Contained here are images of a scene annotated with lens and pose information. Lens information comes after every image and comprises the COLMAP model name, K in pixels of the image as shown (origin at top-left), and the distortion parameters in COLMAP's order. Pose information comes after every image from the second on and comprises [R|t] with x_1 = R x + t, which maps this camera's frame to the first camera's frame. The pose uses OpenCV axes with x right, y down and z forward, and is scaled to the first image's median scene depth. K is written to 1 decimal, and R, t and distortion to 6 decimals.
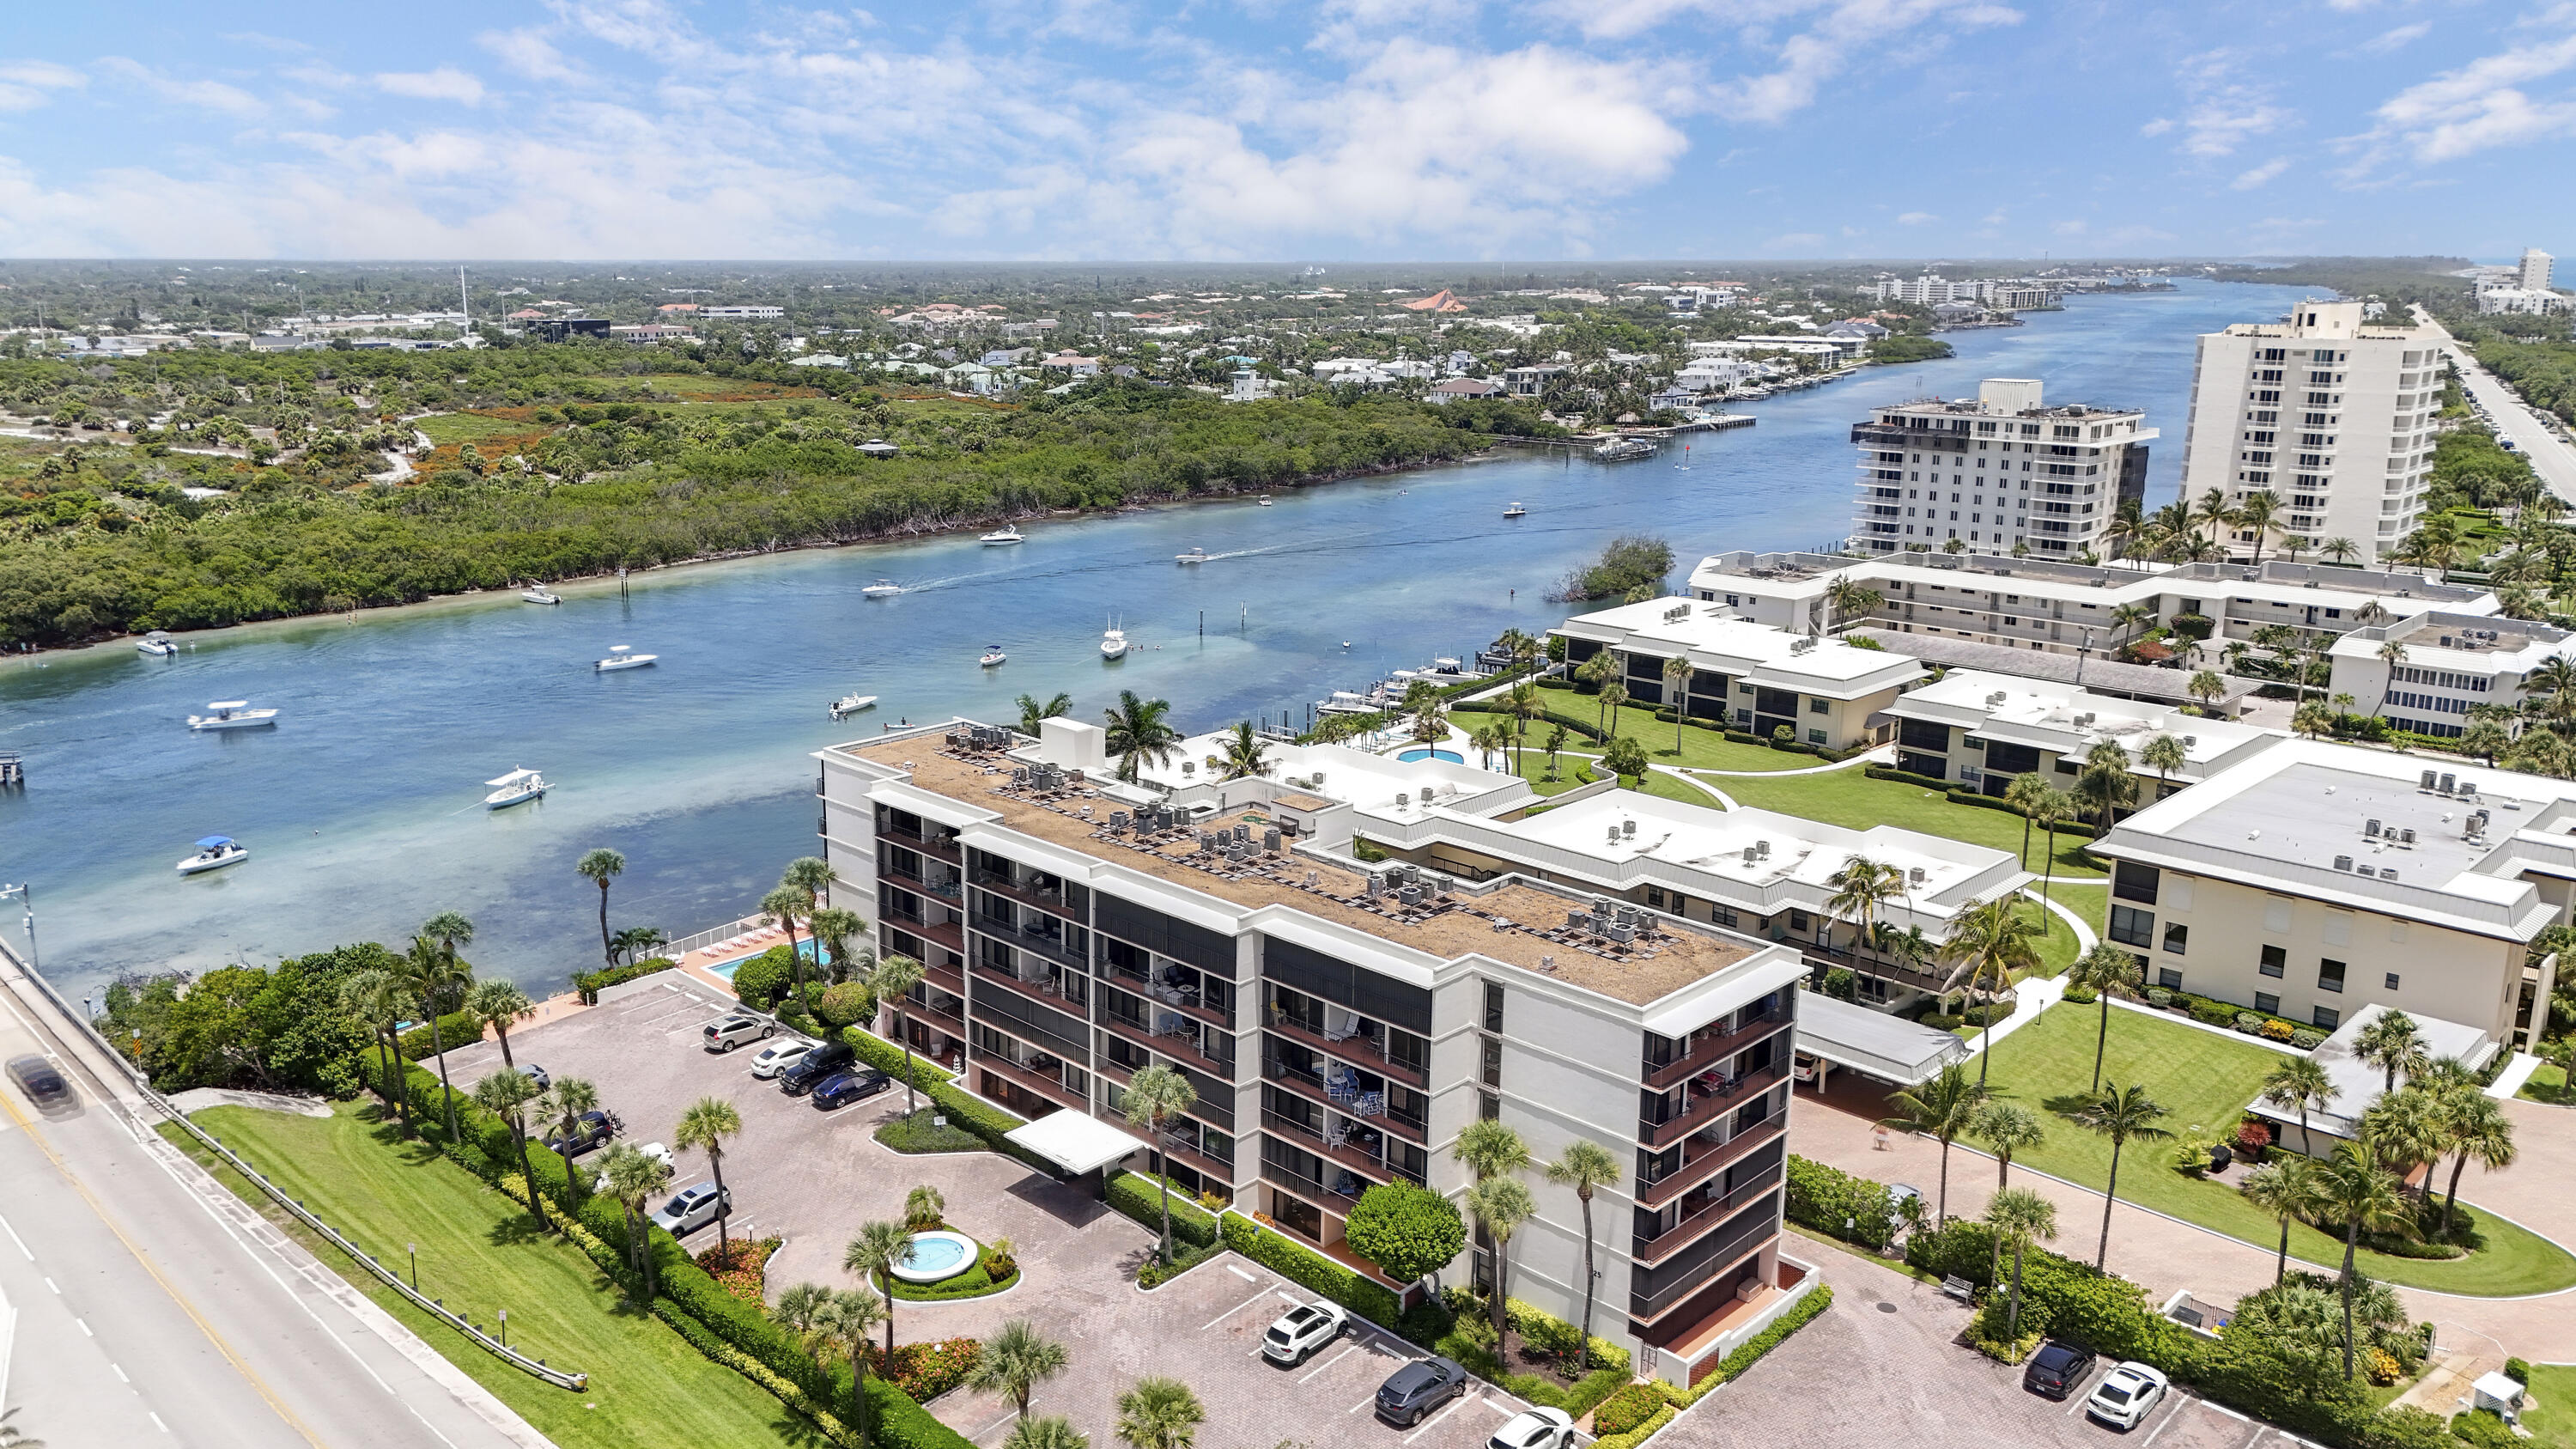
lens RADIAL K [[1966.4, 0, 1285.2], [0, 1966.4, 729.2], [0, 0, 1]] dist [0.027827, -0.000878]
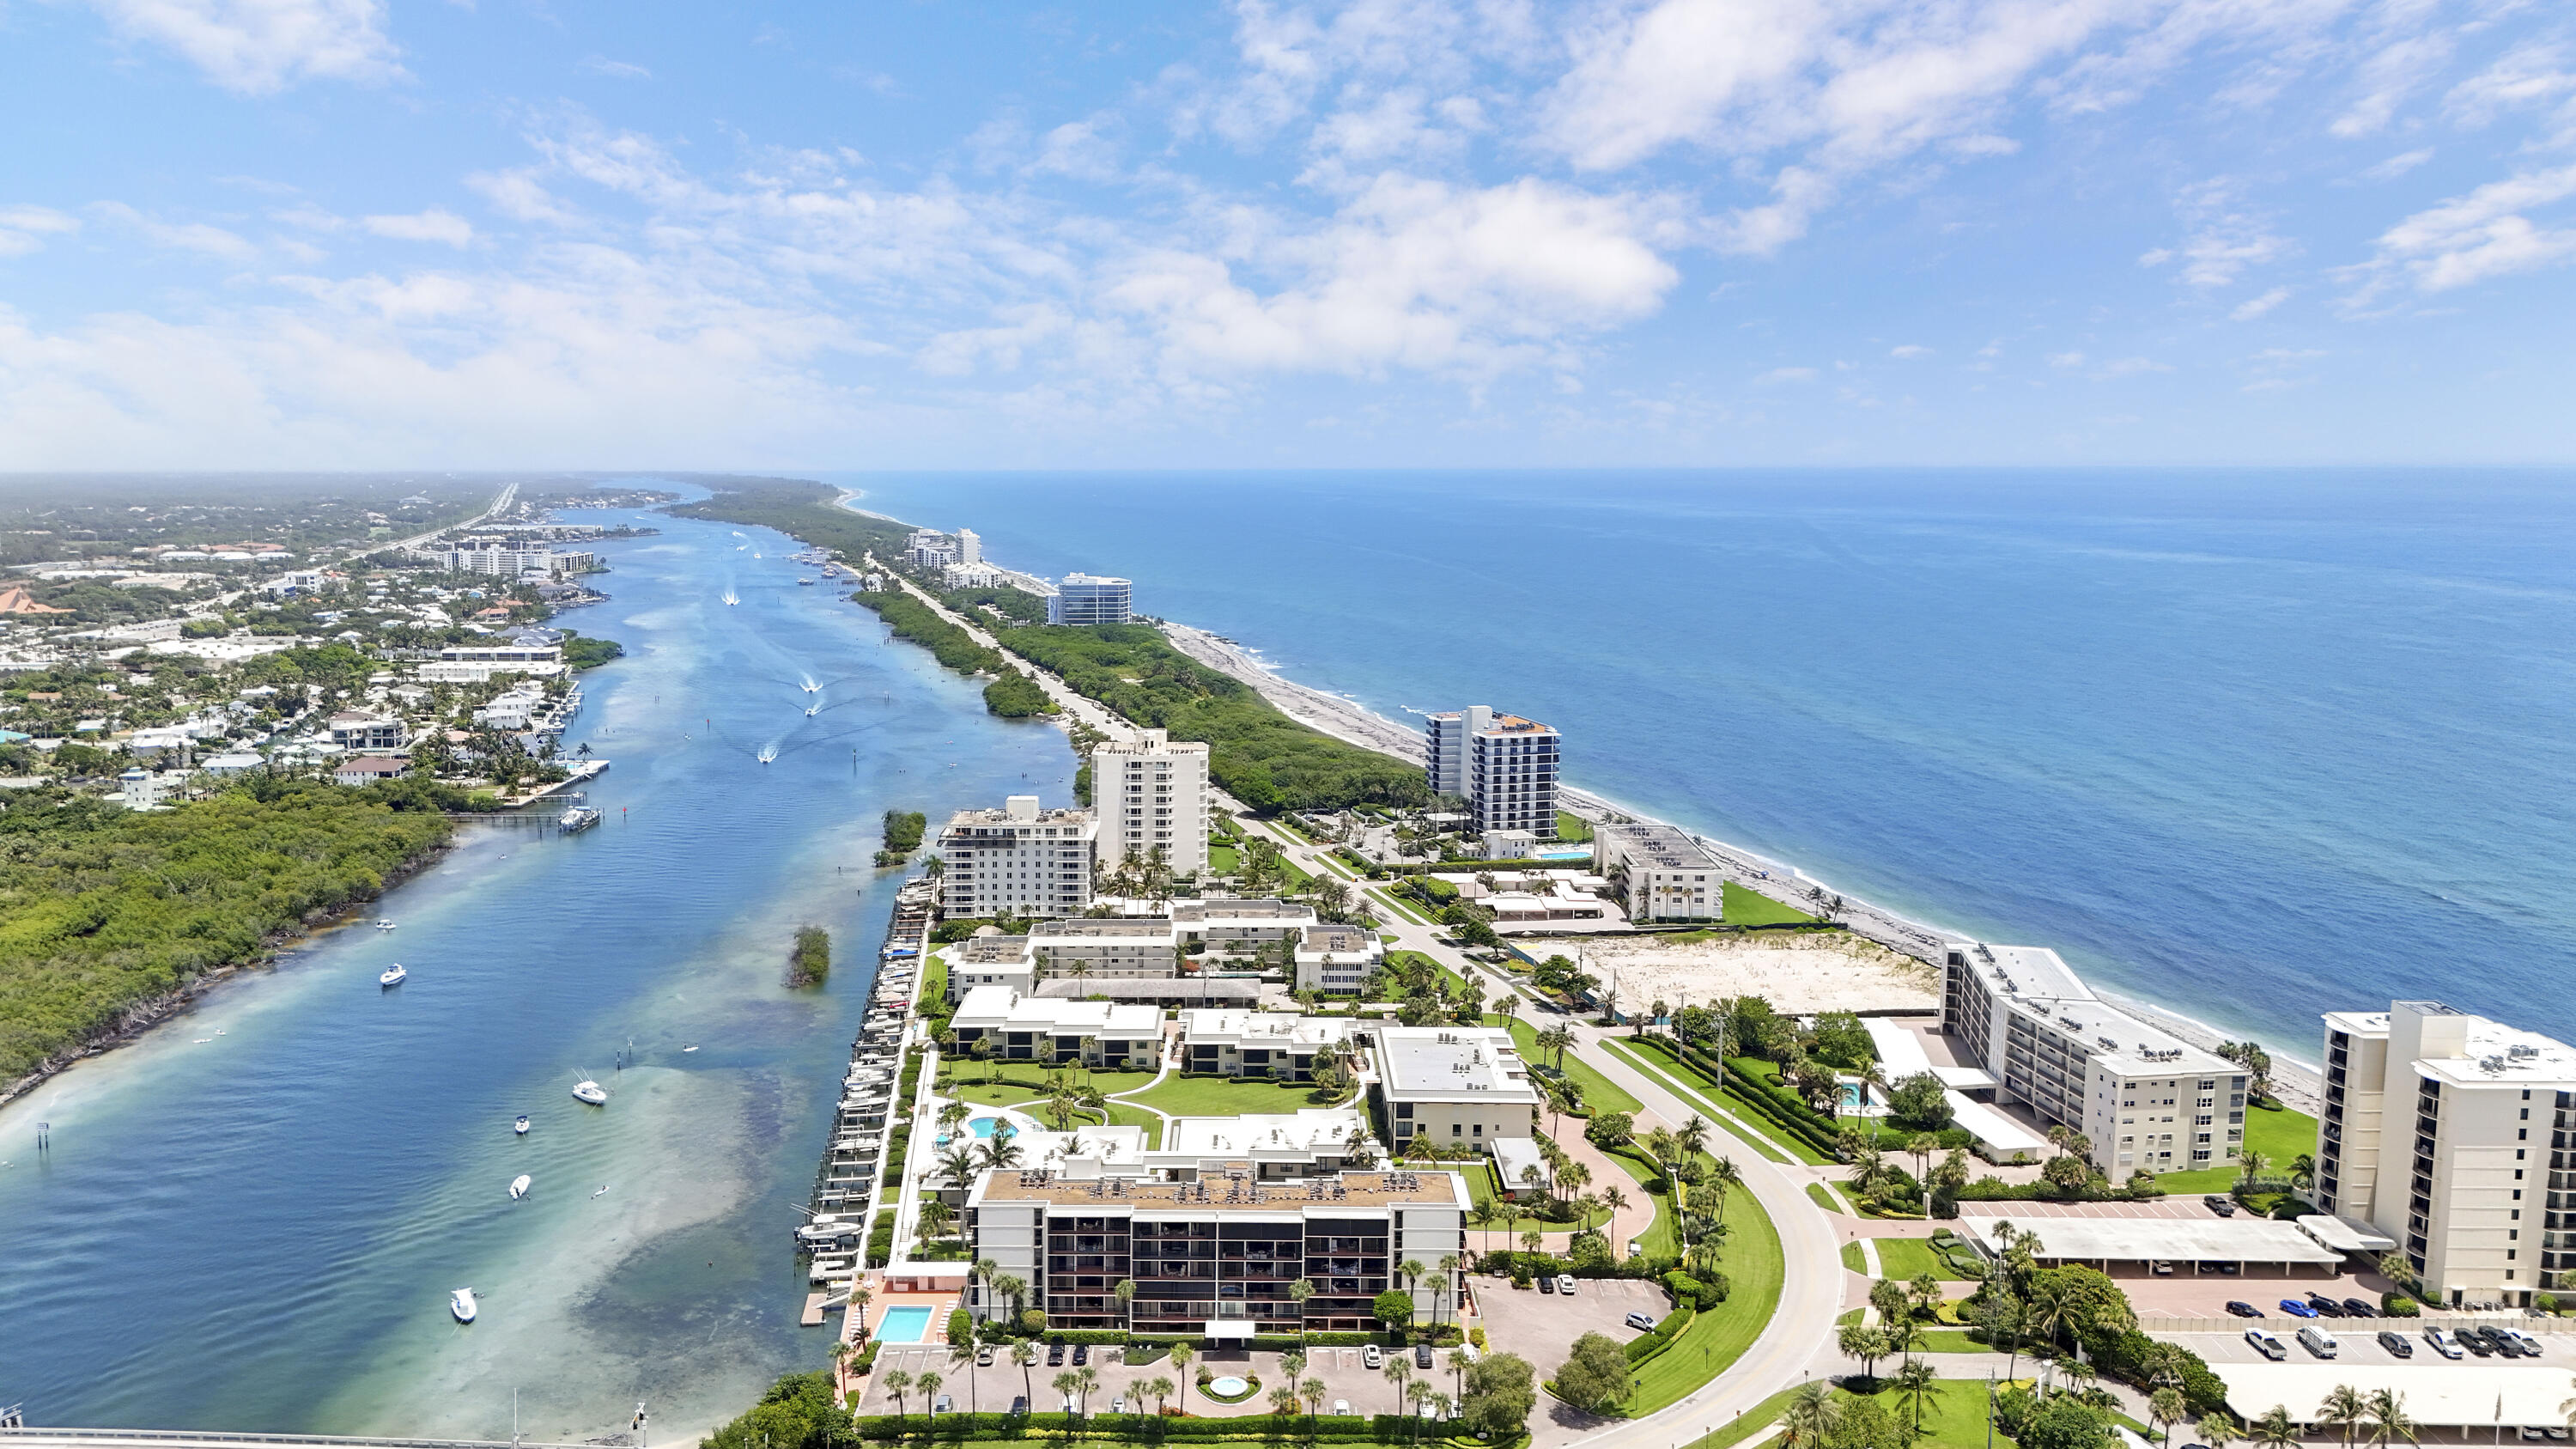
lens RADIAL K [[1891.4, 0, 1282.1], [0, 1891.4, 633.0], [0, 0, 1]] dist [0.021197, -0.003899]
pose [[0.707969, -0.065959, 0.703157, -0.606956], [0.163534, 0.983880, -0.072362, -0.168215], [-0.687049, 0.166220, 0.707343, -0.311565]]
